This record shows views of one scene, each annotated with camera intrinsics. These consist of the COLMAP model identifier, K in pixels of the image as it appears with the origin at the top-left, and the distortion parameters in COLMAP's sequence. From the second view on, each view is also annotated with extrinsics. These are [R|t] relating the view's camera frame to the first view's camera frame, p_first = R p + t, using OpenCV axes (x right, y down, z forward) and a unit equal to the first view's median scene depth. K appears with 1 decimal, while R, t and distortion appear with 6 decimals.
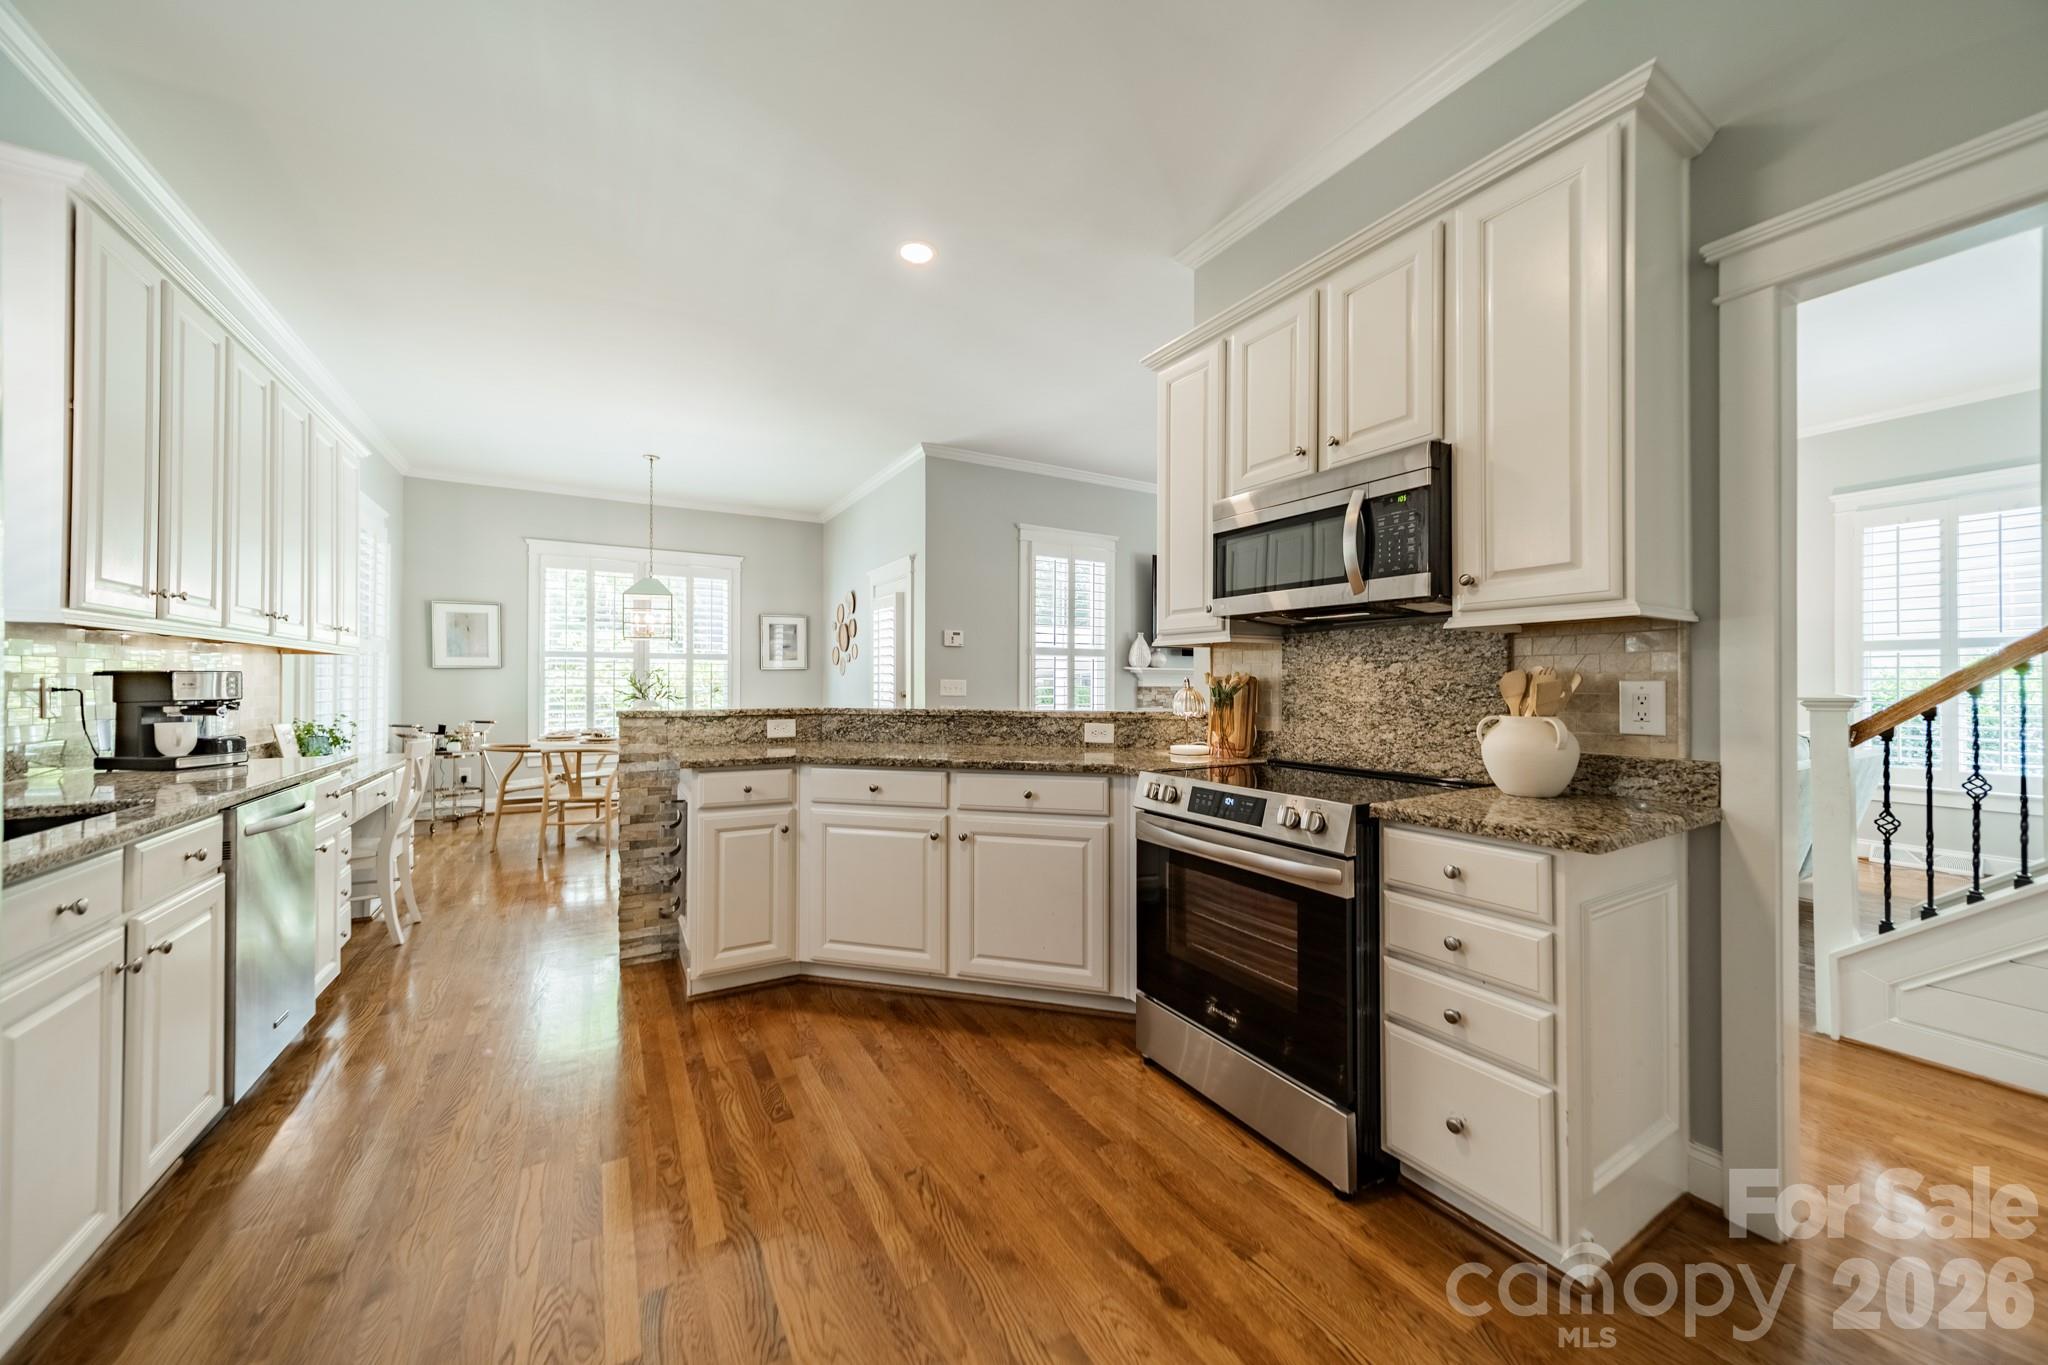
lens RADIAL K [[723.4, 0, 1026.0], [0, 723.4, 674.1], [0, 0, 1]] dist [0.002714, 0.000139]
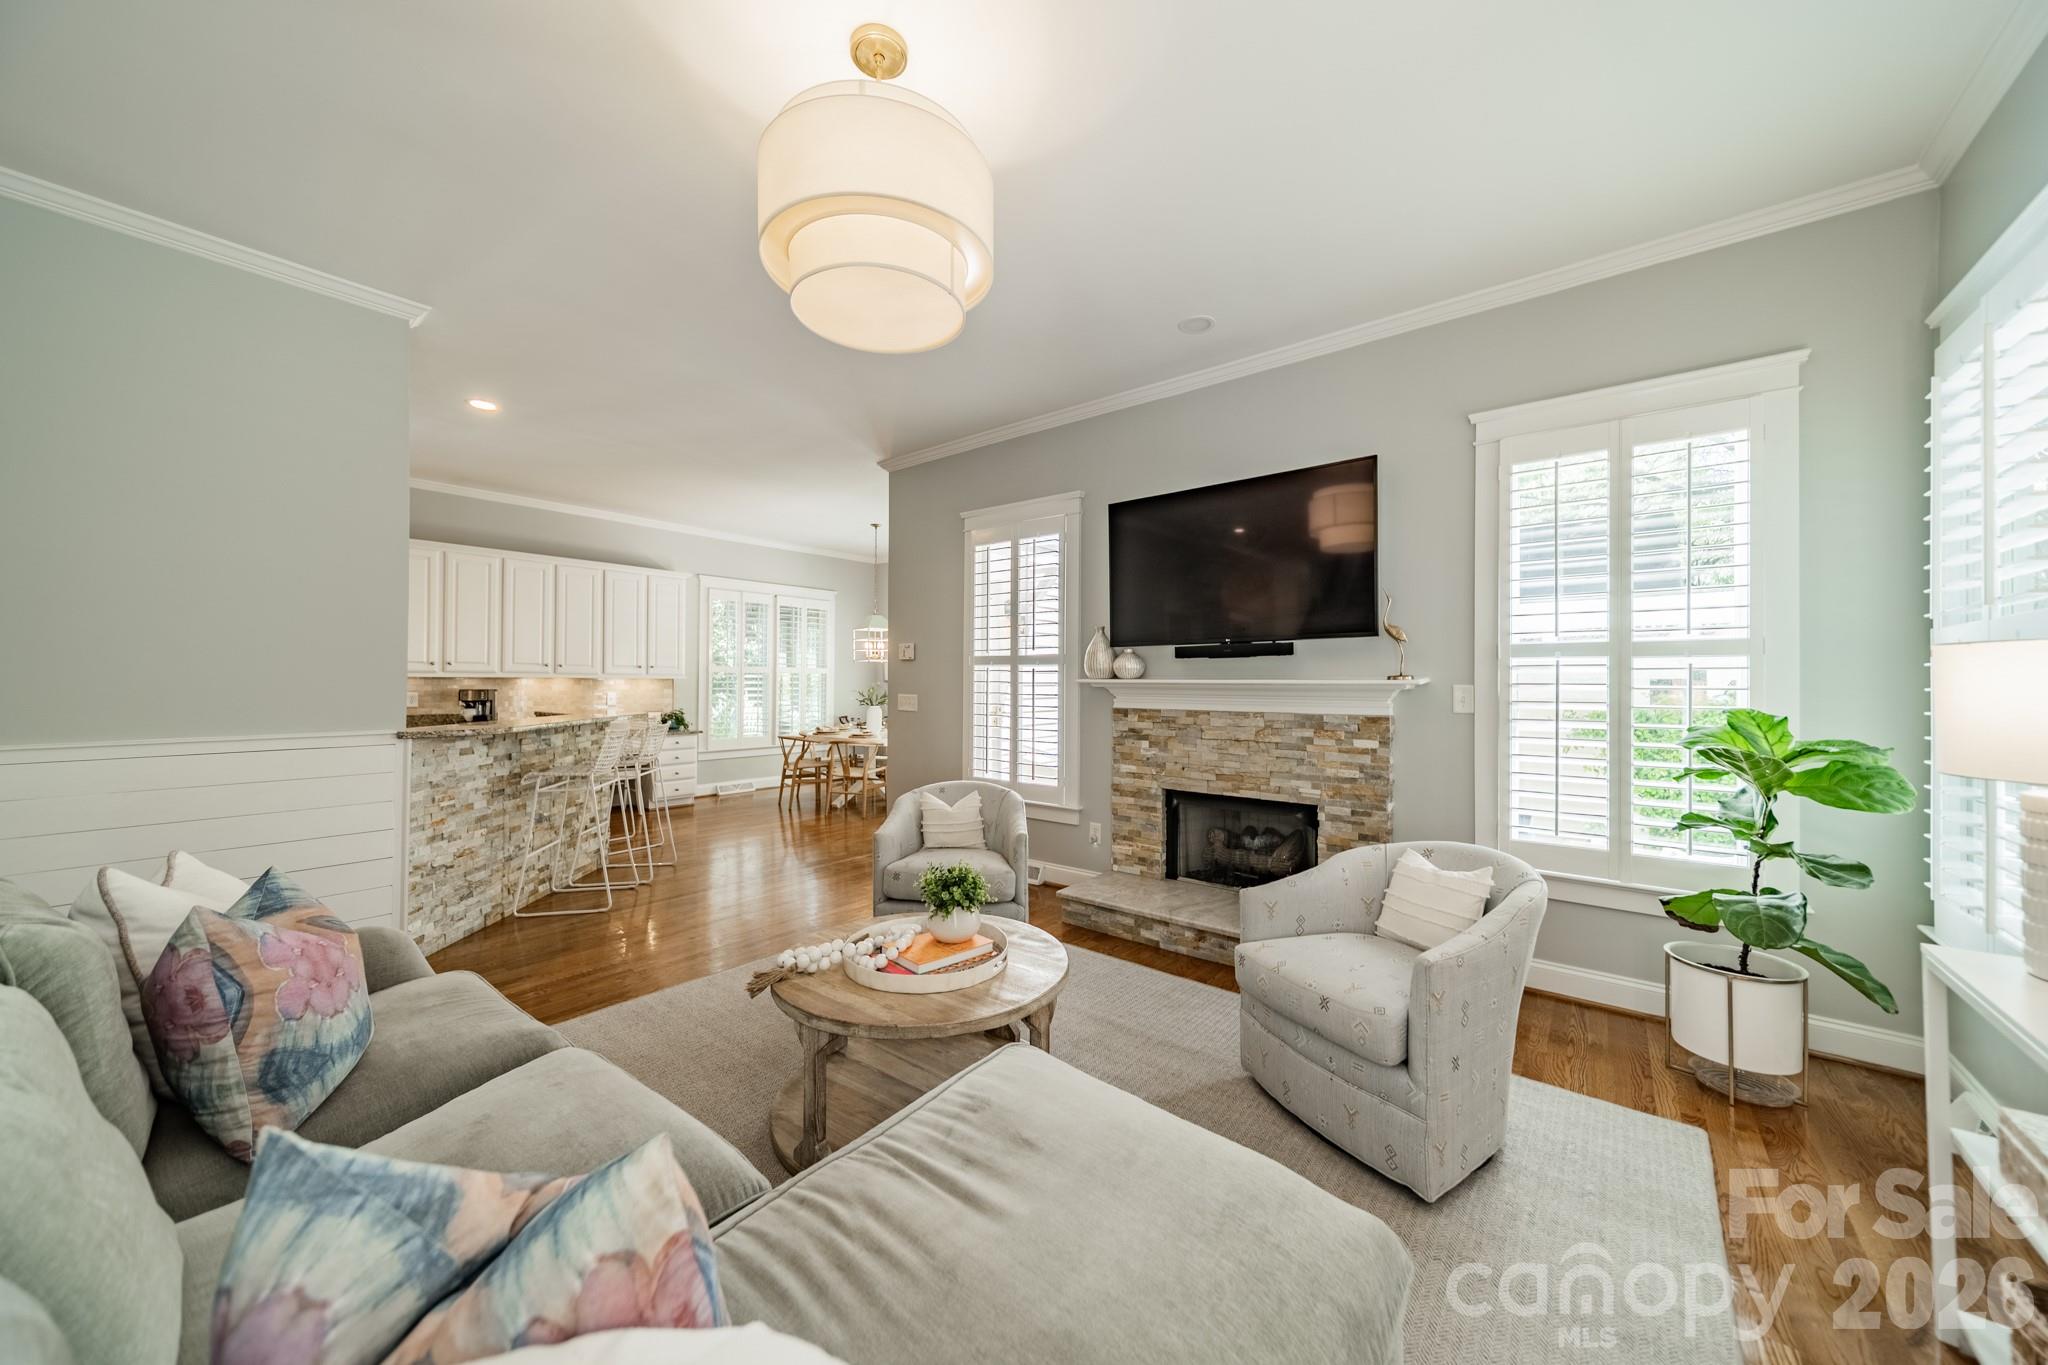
lens RADIAL K [[723.4, 0, 1025.4], [0, 723.4, 673.5], [0, 0, 1]] dist [0.002714, 0.000139]
pose [[0.348790, -0.010598, -0.937141, 1.437542], [0.005977, 0.999941, -0.009084, -0.016340], [0.937182, -0.002433, 0.348833, 1.343366]]
